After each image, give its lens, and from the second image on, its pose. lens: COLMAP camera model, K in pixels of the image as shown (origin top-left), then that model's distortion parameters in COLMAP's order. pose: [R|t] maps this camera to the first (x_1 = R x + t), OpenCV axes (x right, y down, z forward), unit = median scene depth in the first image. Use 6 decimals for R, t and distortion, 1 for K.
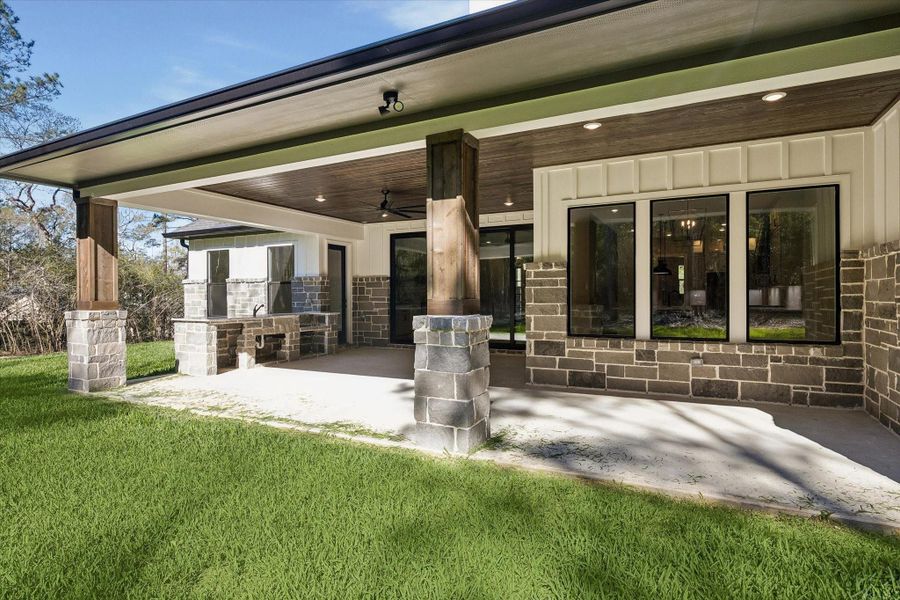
lens RADIAL K [[464.7, 0, 451.1], [0, 464.7, 287.1], [0, 0, 1]] dist [-0.002537, -0.000820]
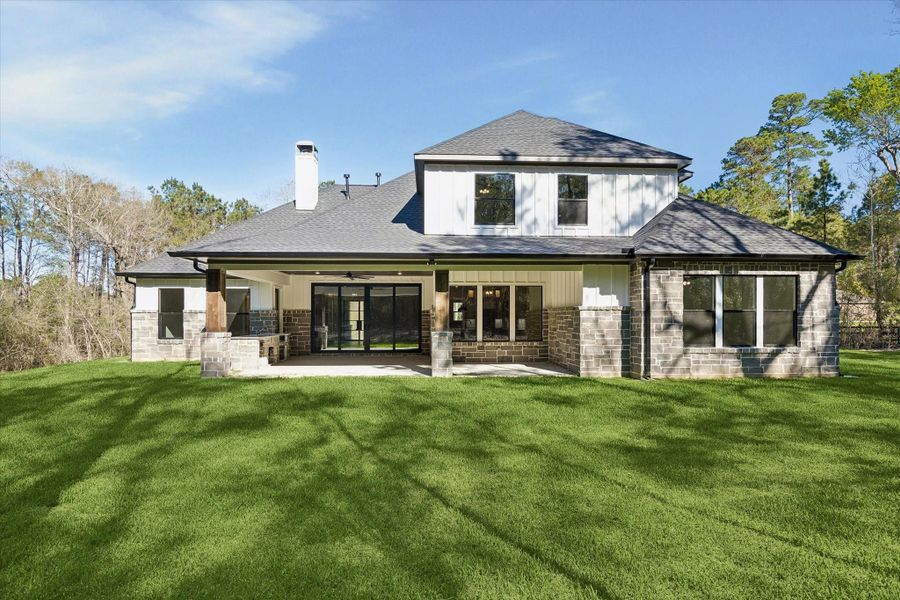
lens RADIAL K [[351.3, 0, 449.6], [0, 351.3, 305.9], [0, 0, 1]] dist [-0.000143, -0.000057]
pose [[0.892550, 0.023436, 0.450340, -0.313716], [-0.012128, 0.999535, -0.027979, -0.013074], [-0.450786, 0.019511, 0.892419, -0.328391]]
